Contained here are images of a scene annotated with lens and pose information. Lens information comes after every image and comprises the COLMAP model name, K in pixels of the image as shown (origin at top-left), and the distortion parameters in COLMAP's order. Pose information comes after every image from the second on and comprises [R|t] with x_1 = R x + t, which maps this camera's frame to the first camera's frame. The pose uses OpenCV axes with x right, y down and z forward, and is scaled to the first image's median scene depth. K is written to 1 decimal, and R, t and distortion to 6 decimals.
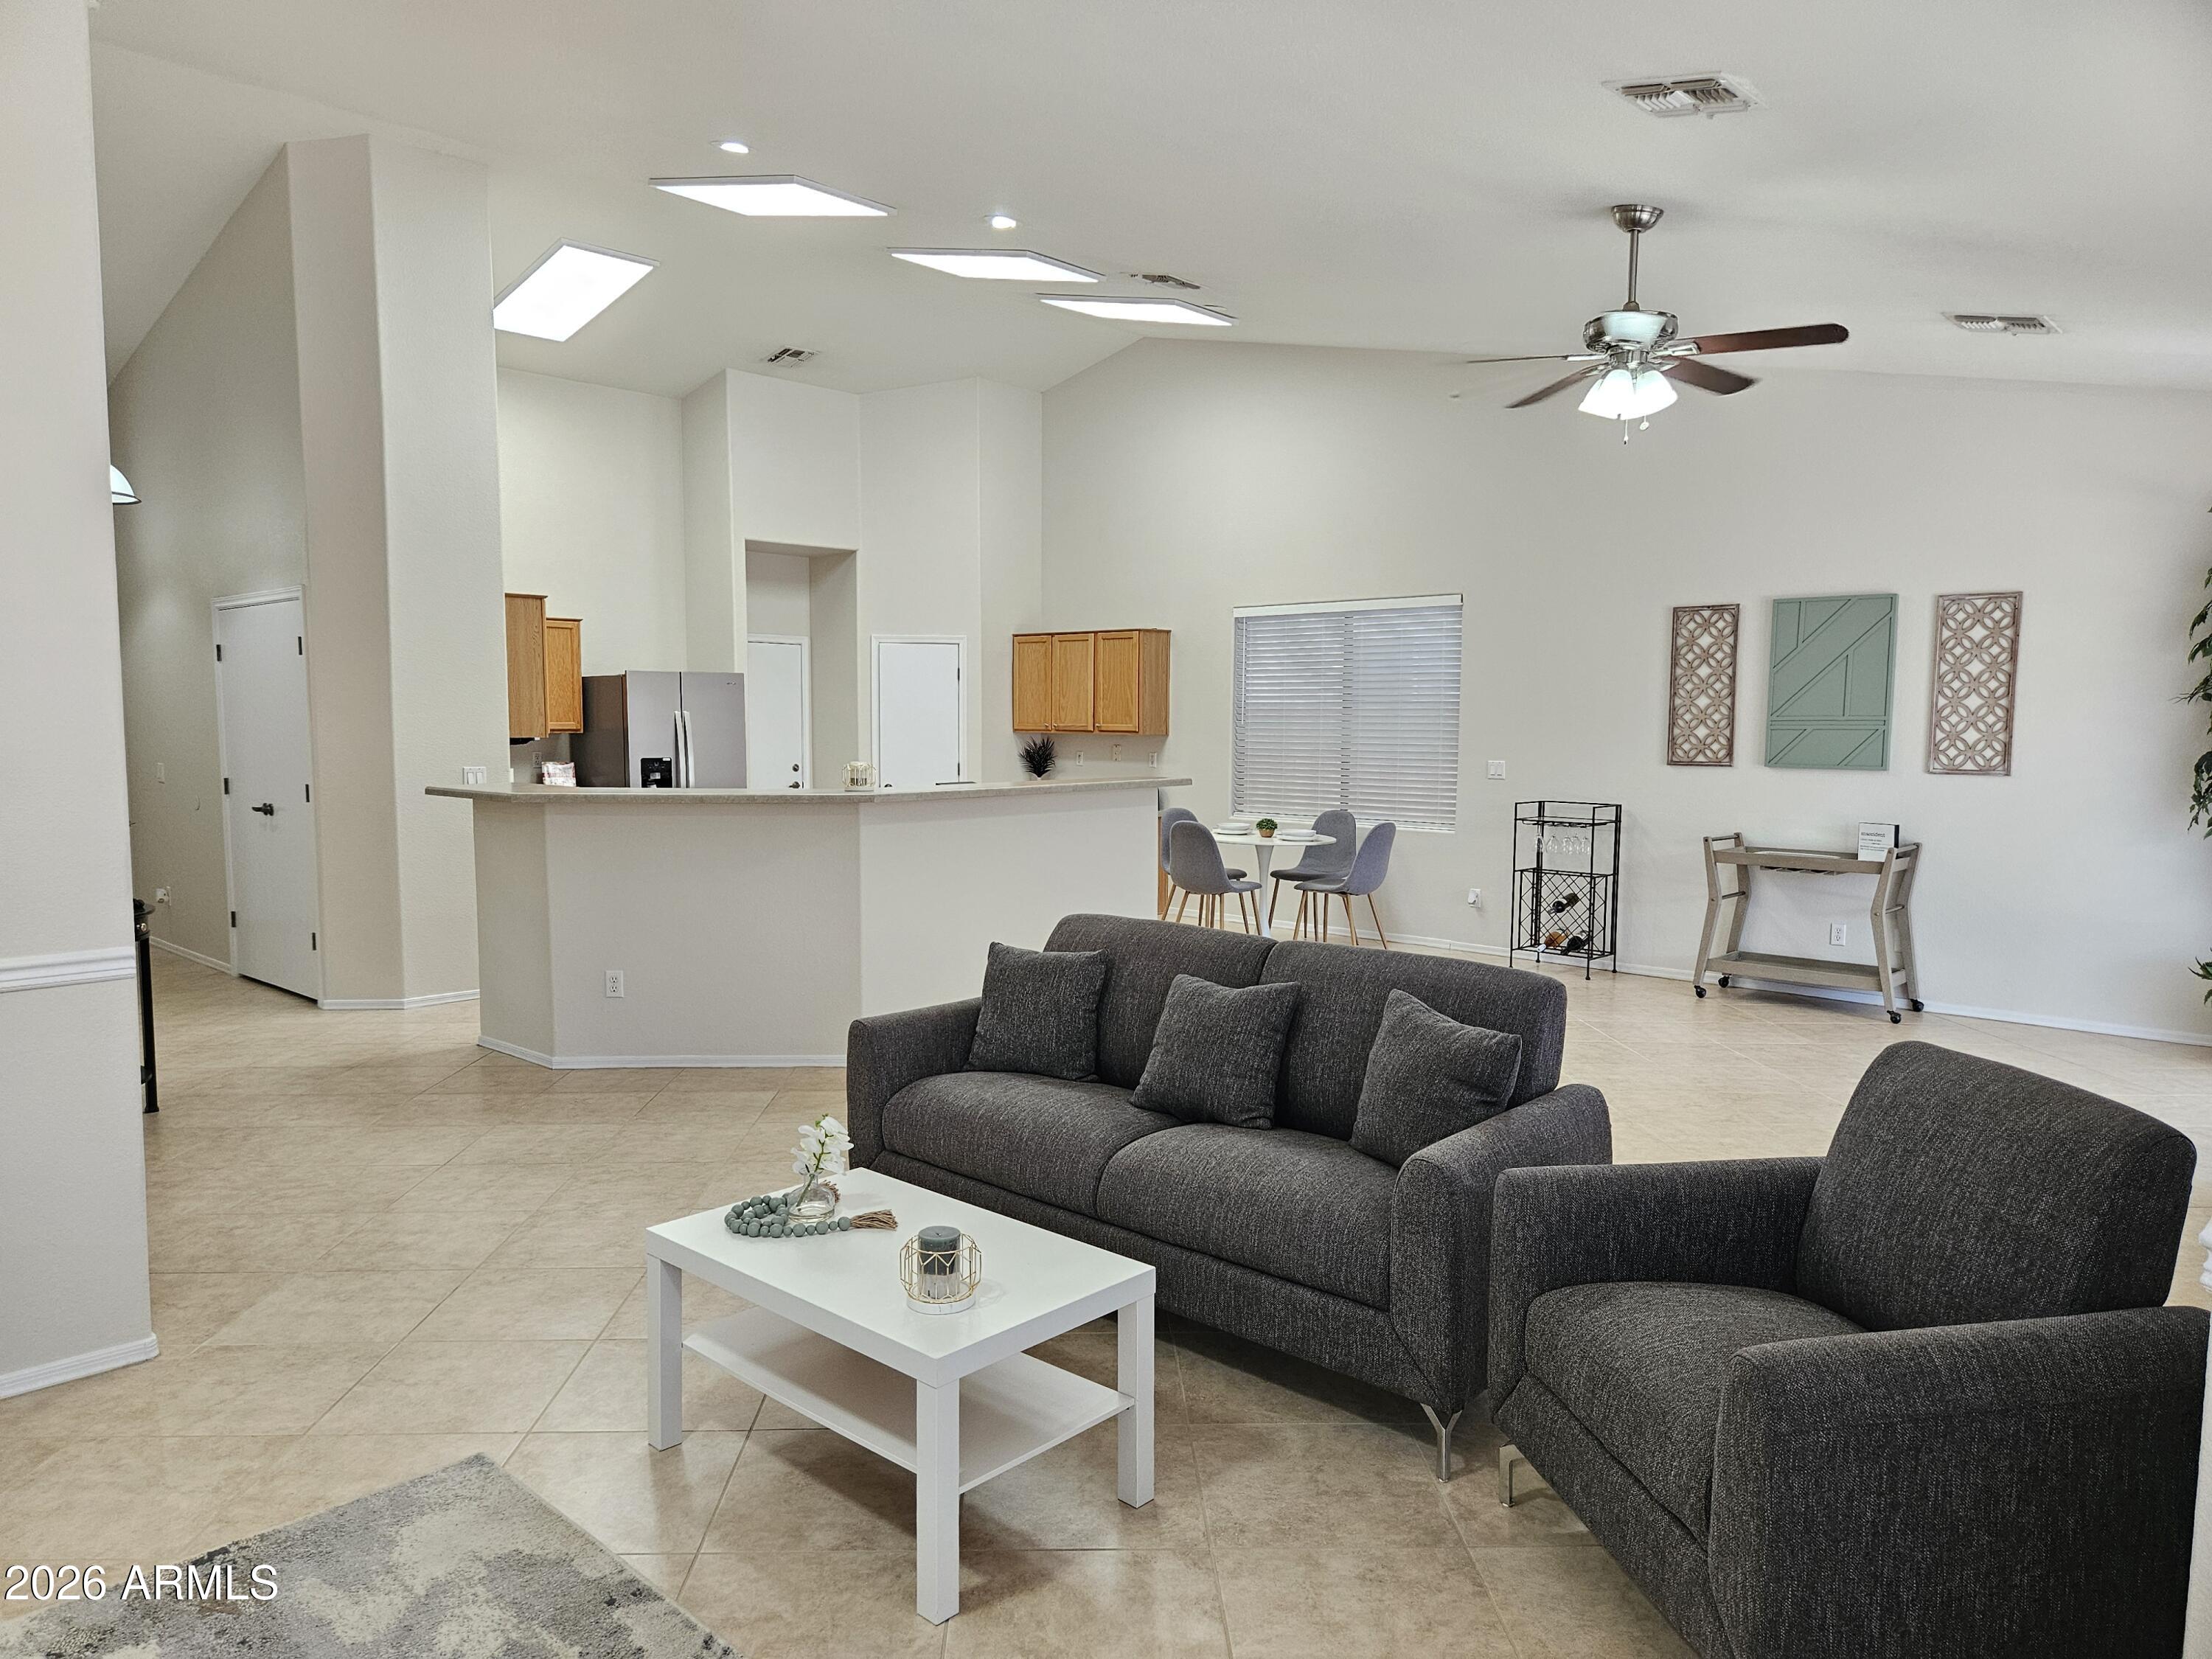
lens RADIAL K [[1497.5, 0, 1076.3], [0, 1497.5, 845.3], [0, 0, 1]] dist [0.040756, -0.003409]
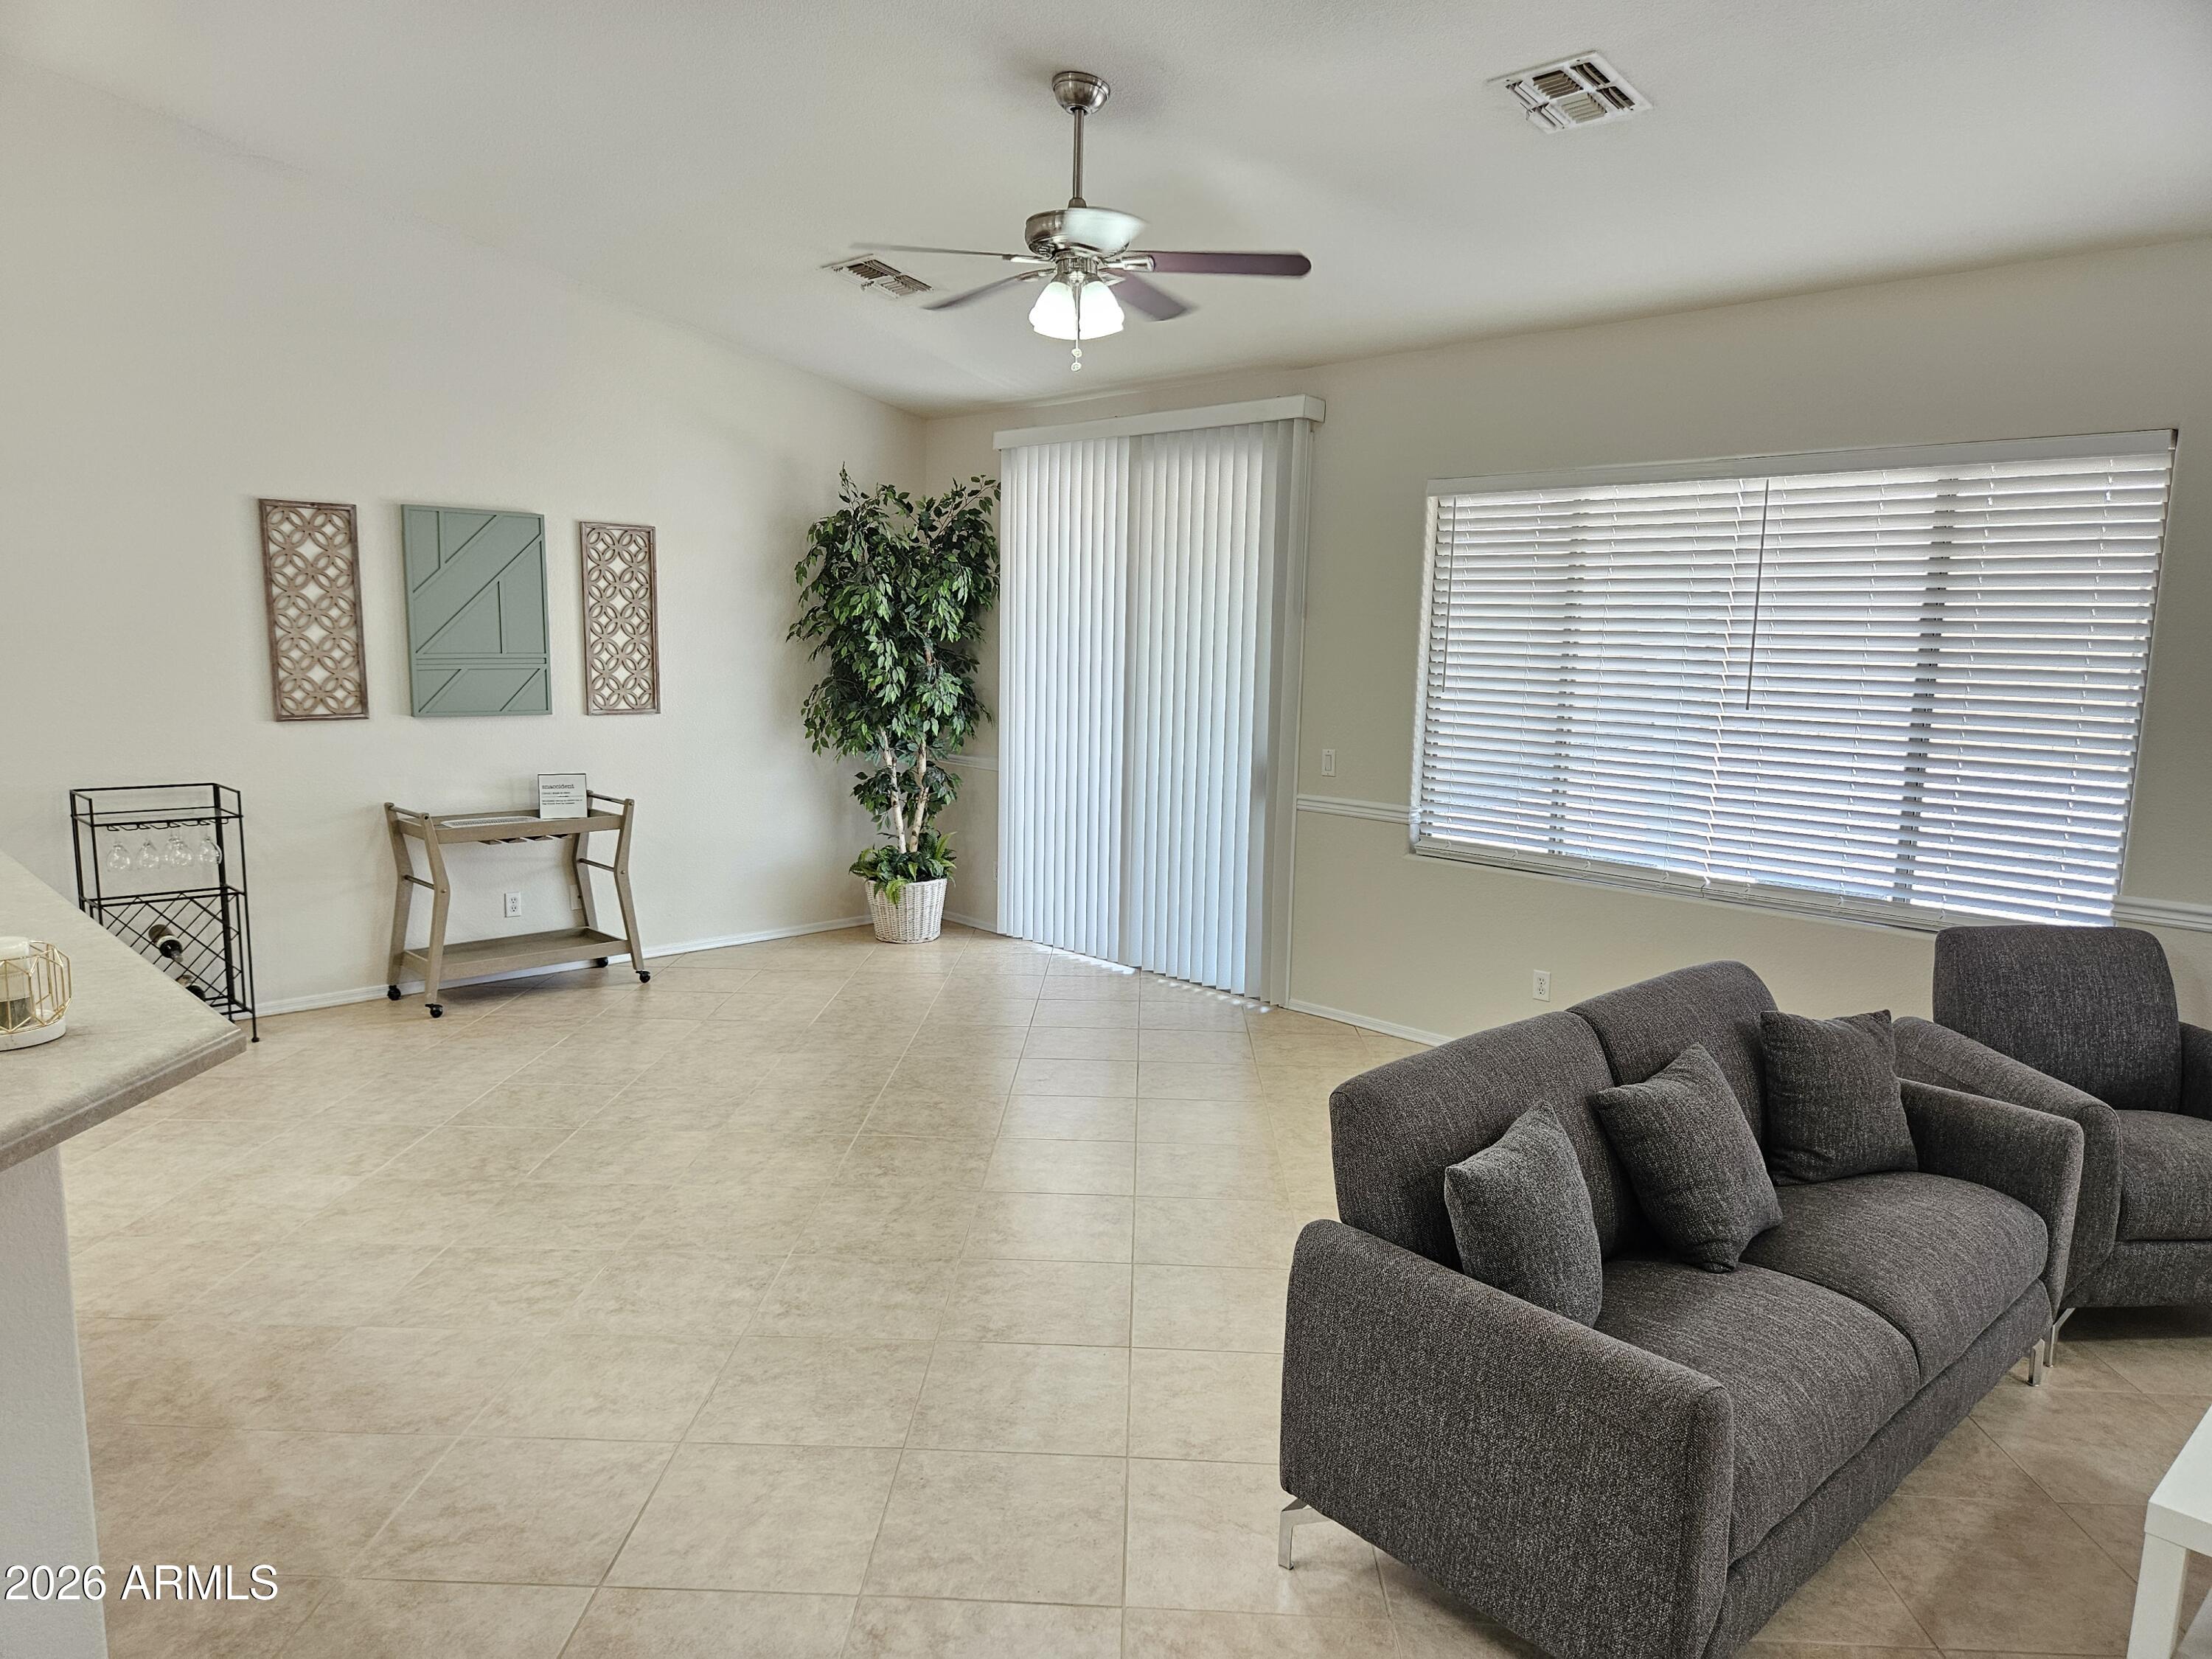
lens RADIAL K [[1486.9, 0, 1099.6], [0, 1486.9, 857.1], [0, 0, 1]] dist [0.068619, -0.071316]
pose [[0.049049, -0.160701, 0.985784, -0.324723], [0.068672, 0.985179, 0.157185, -0.079824], [-0.996433, 0.059986, 0.059357, 0.600561]]
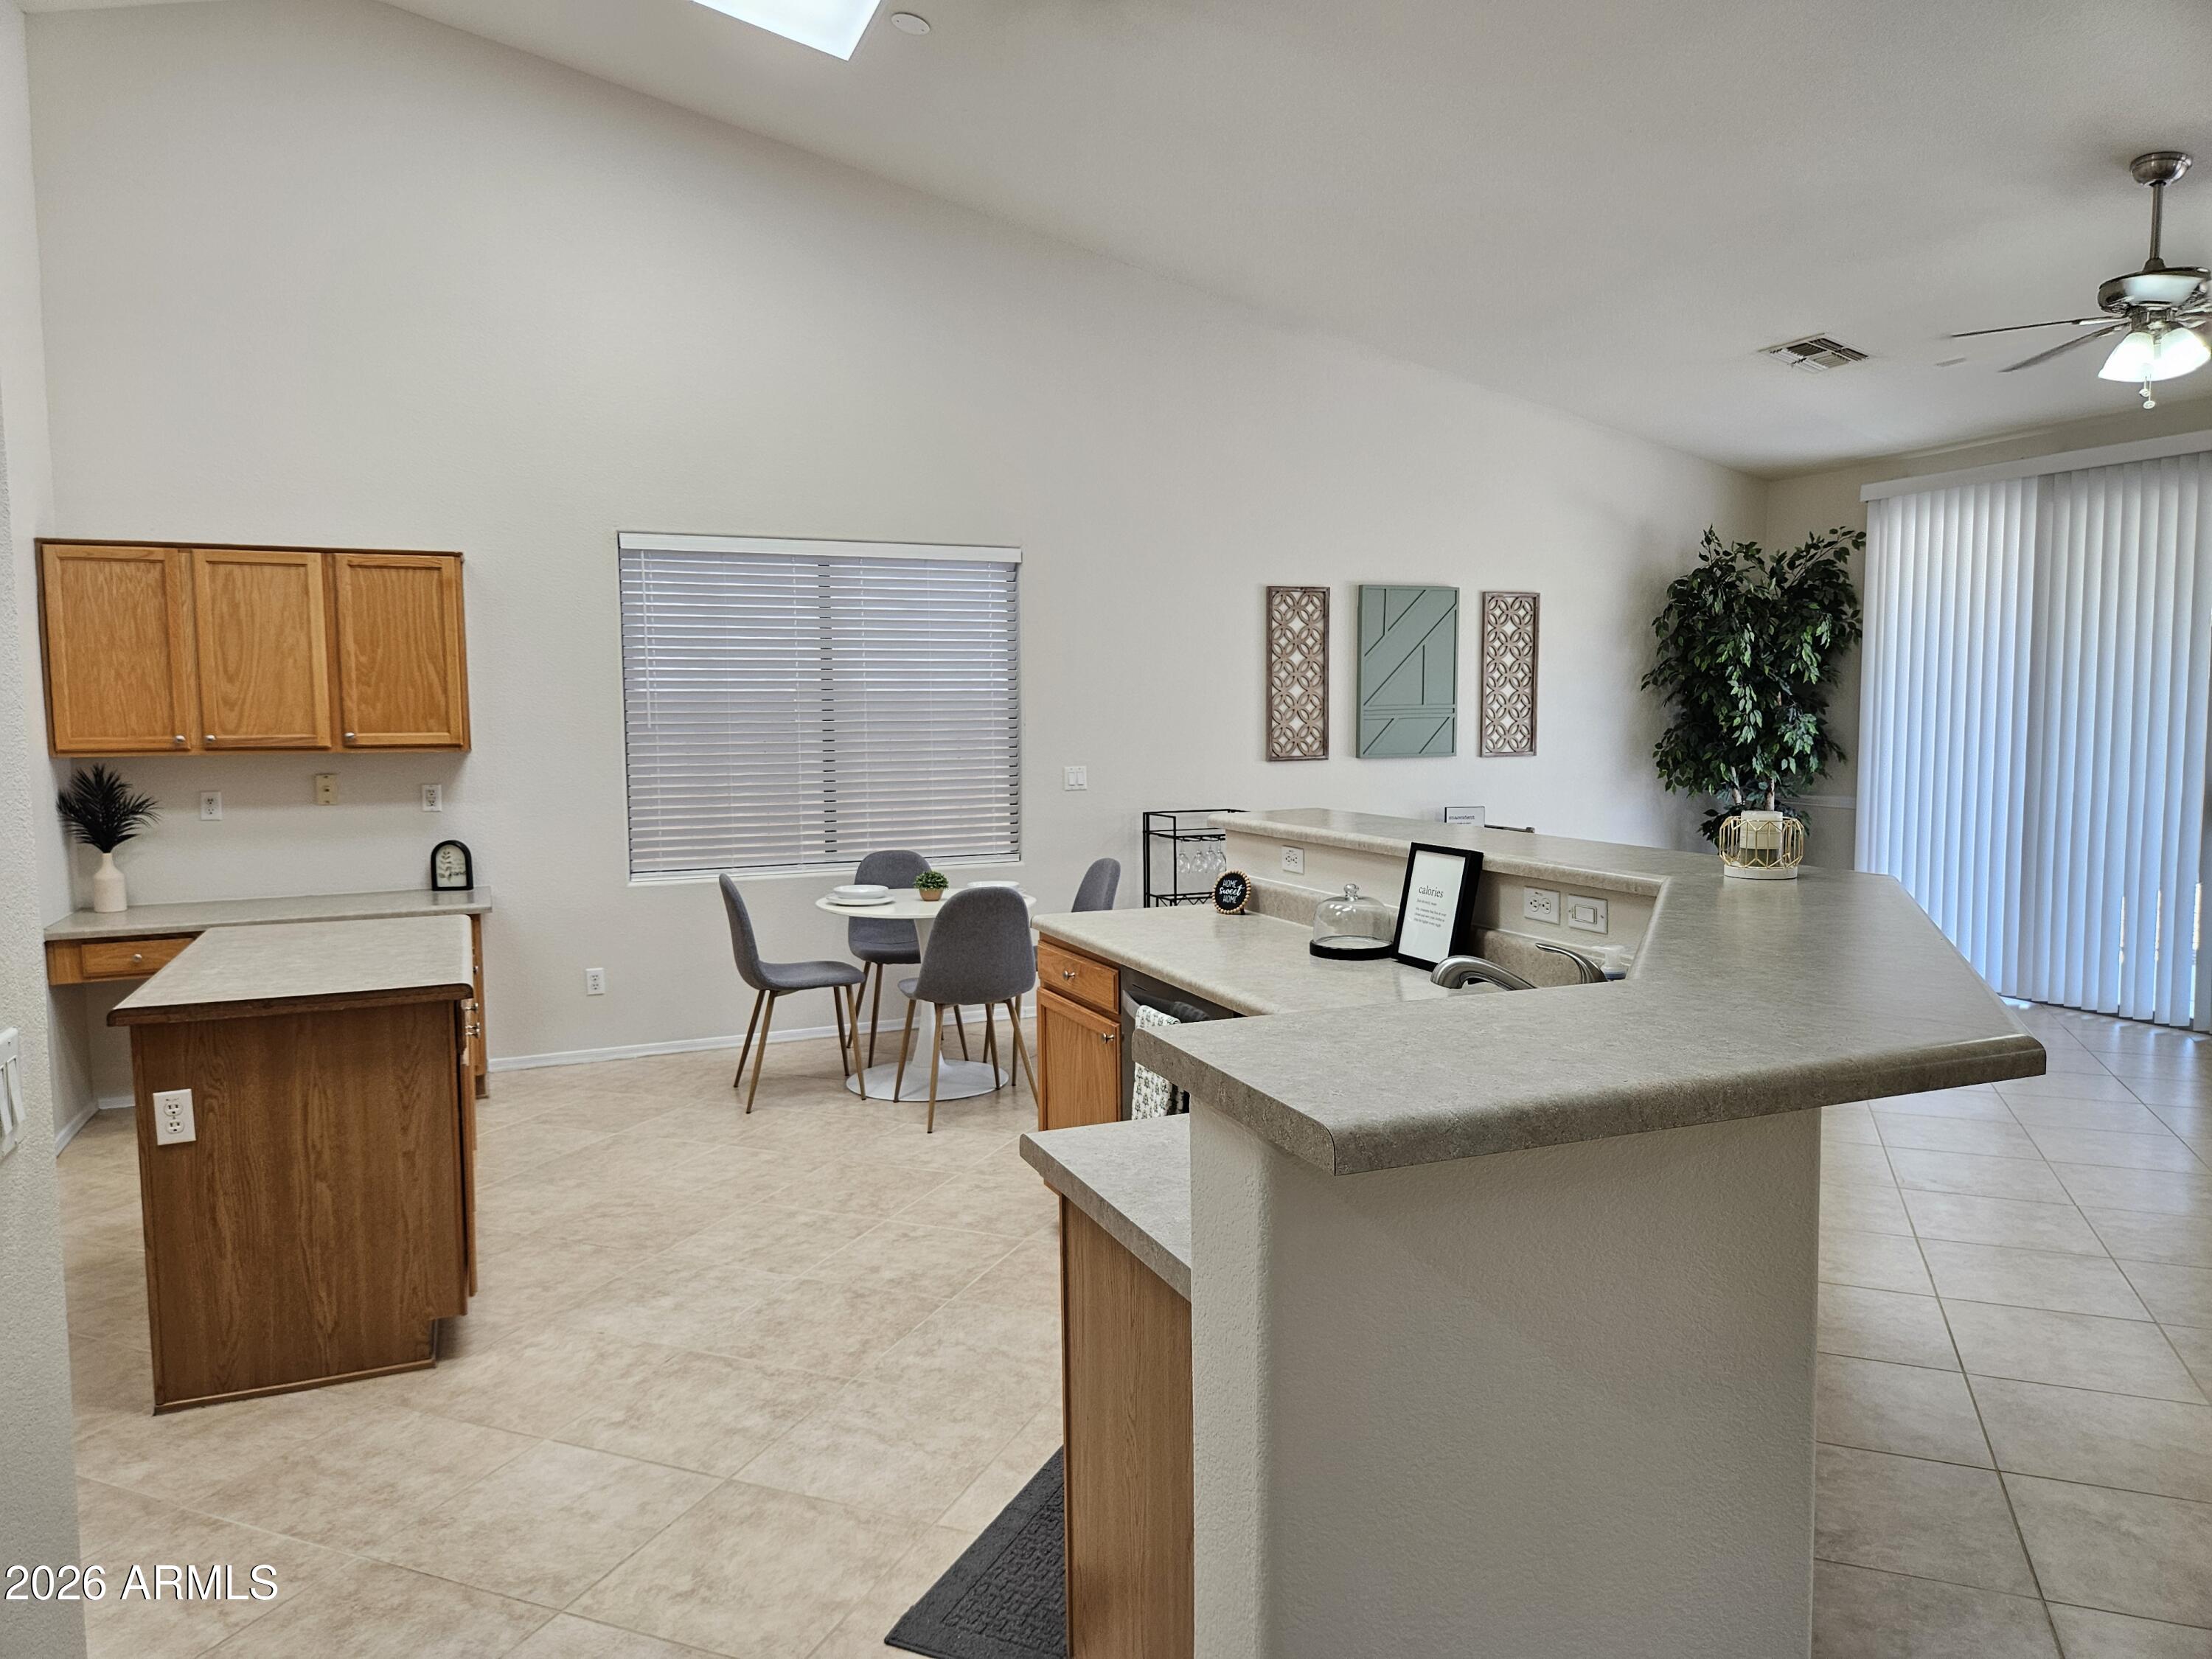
lens RADIAL K [[1502.4, 0, 1096.8], [0, 1502.4, 832.6], [0, 0, 1]] dist [0.076704, -0.064709]
pose [[0.391941, -0.085232, 0.916034, -0.500223], [0.092454, 0.994308, 0.052957, -0.071804], [-0.915333, 0.063935, 0.397590, 0.779596]]
